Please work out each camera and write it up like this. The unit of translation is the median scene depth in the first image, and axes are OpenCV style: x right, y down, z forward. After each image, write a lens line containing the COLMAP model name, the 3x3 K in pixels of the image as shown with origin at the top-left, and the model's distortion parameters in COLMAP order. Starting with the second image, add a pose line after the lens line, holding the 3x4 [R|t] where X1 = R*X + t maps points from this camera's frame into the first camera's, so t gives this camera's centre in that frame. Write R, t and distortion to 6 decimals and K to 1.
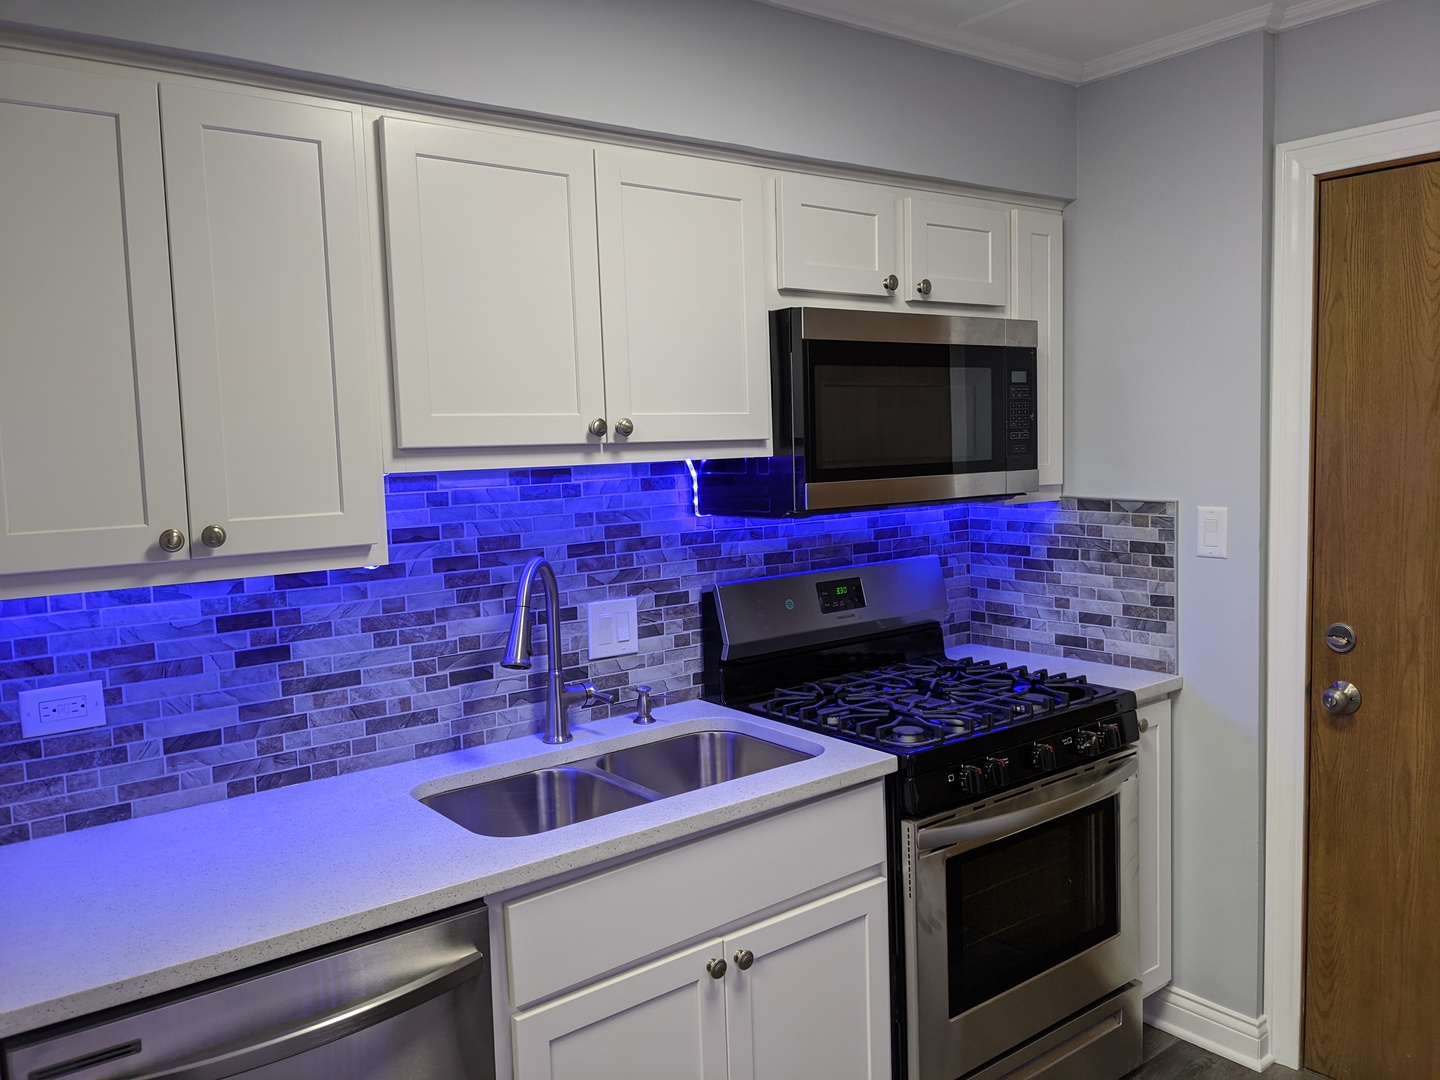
lens RADIAL K [[1139.3, 0, 734.6], [0, 1139.3, 533.0], [0, 0, 1]] dist [0.050274, -0.079592]
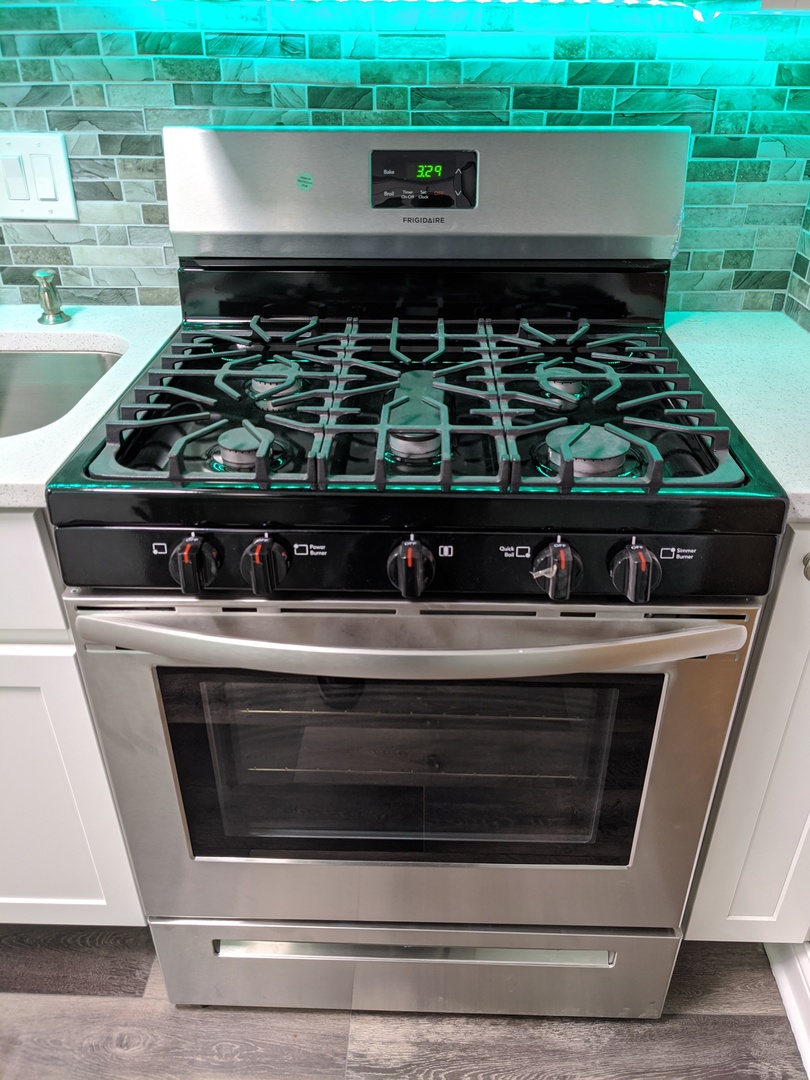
lens RADIAL K [[854.5, 0, 411.5], [0, 854.5, 554.1], [0, 0, 1]] dist [0.050274, -0.079592]
pose [[0.769470, 0.361988, -0.526195, 0.486821], [-0.080138, 0.872084, 0.482749, 0.012186], [0.633635, -0.329292, 0.700052, 0.780264]]
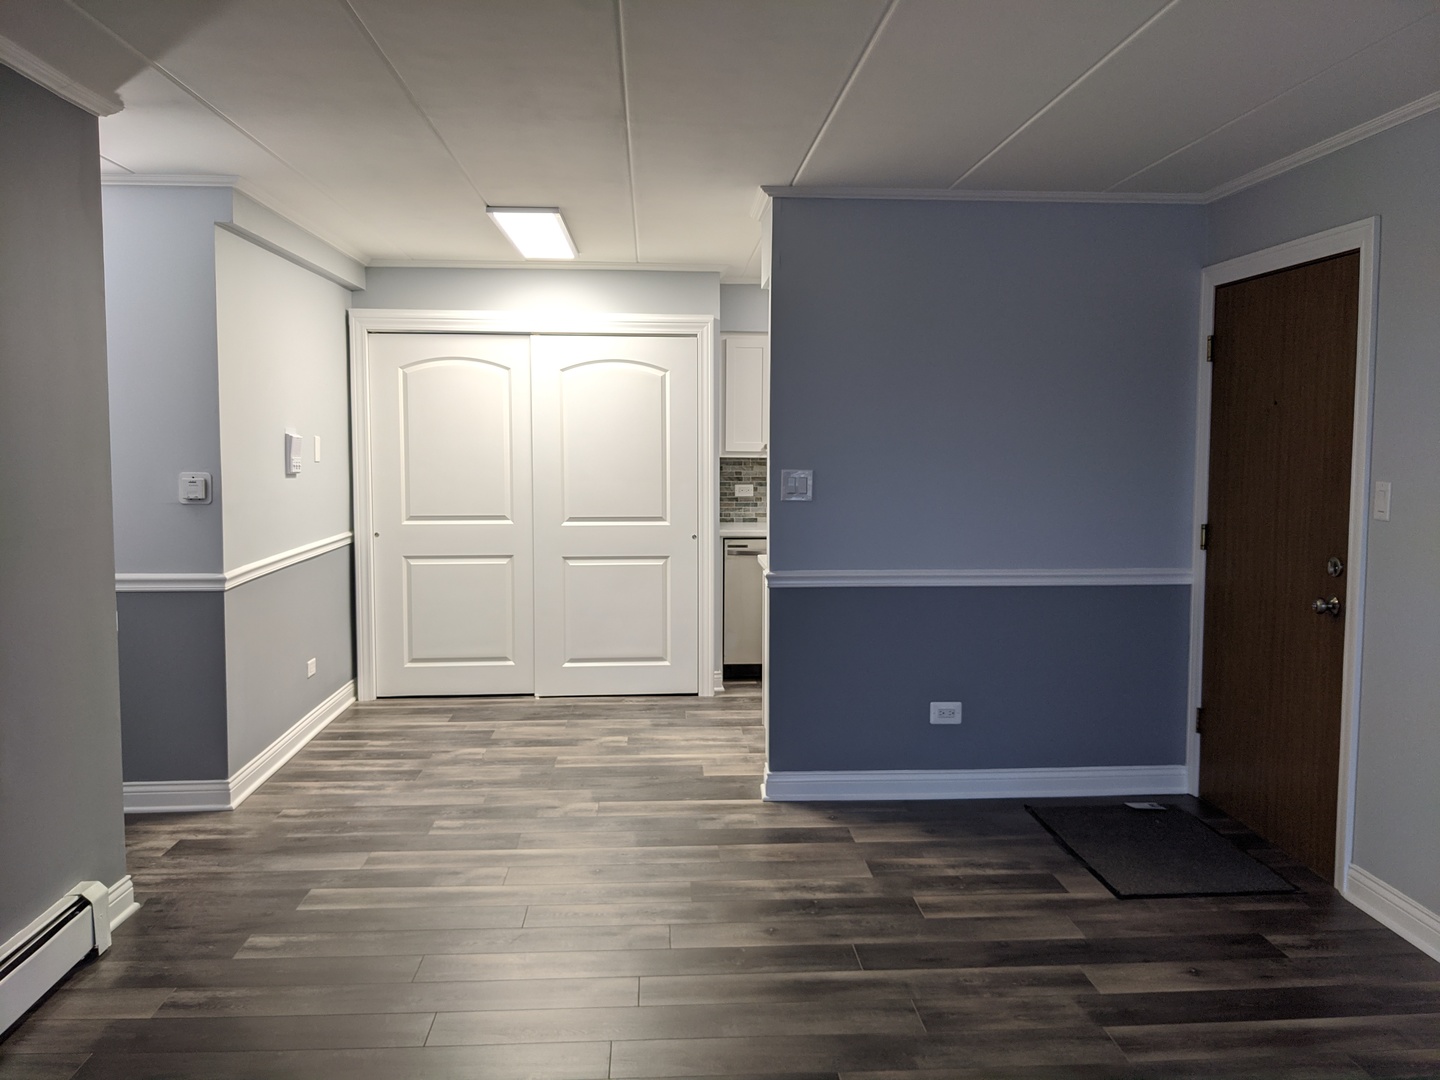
lens RADIAL K [[1139.3, 0, 743.4], [0, 1139.3, 513.0], [0, 0, 1]] dist [0.050274, -0.079592]
pose [[0.831821, 0.069469, -0.550680, 1.307398], [-0.077304, 0.996967, 0.008998, 0.161662], [0.549635, 0.035086, 0.834668, -1.882544]]
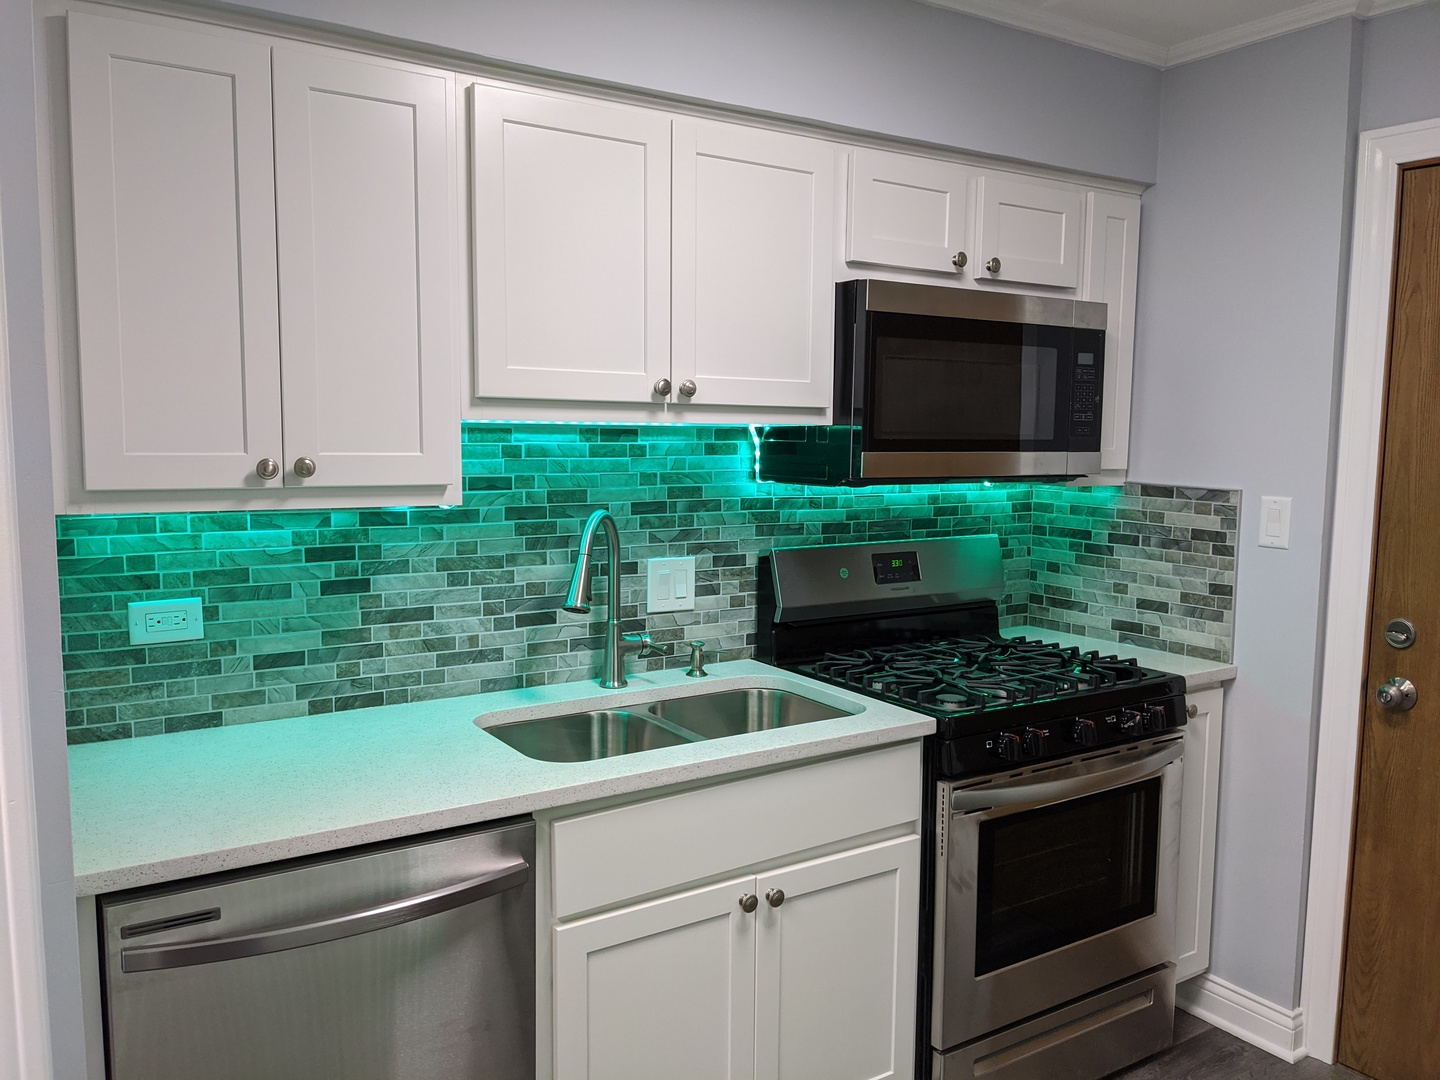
lens RADIAL K [[1139.3, 0, 718.5], [0, 1139.3, 544.8], [0, 0, 1]] dist [0.050274, -0.079592]
pose [[0.995155, 0.050675, -0.084253, 0.024878], [-0.049049, 0.998570, 0.021256, 0.025362], [0.085209, -0.017020, 0.996218, -0.040129]]
